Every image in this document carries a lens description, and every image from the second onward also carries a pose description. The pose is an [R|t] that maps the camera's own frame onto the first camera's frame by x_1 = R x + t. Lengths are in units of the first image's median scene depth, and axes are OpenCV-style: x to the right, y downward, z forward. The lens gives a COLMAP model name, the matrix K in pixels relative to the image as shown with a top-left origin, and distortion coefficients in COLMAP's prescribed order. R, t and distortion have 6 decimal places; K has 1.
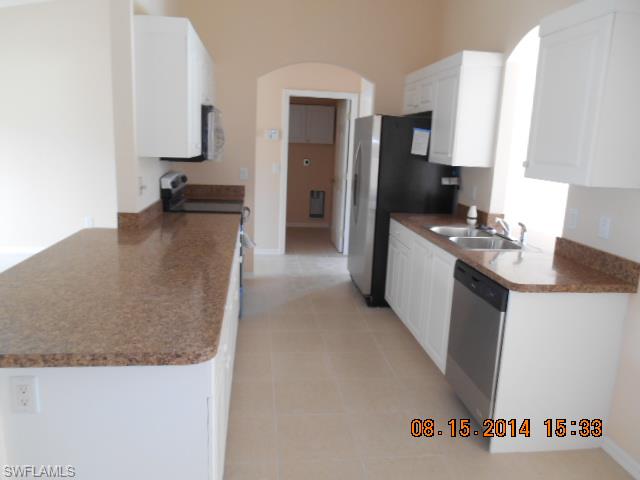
lens RADIAL K [[482.0, 0, 320.0], [0, 482.0, 240.0], [0, 0, 1]] dist [-0.033448, 0.001058]
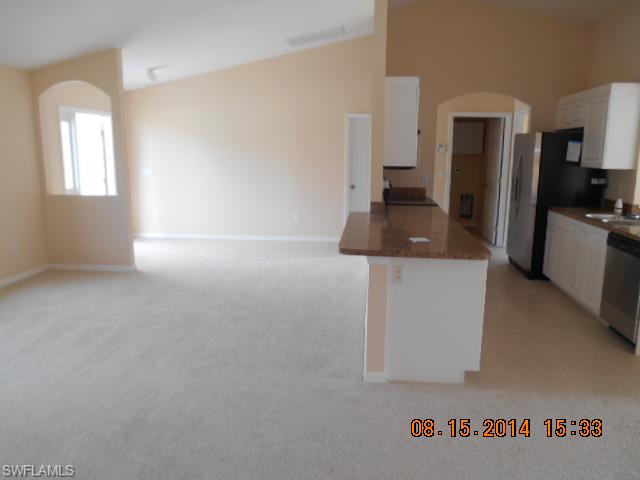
lens RADIAL K [[482.0, 0, 320.0], [0, 482.0, 240.0], [0, 0, 1]] dist [-0.033448, 0.001058]
pose [[0.972569, 0.011690, -0.232319, -0.153831], [-0.017113, 0.999626, -0.021343, 0.073575], [0.231983, 0.024733, 0.972405, -0.399101]]
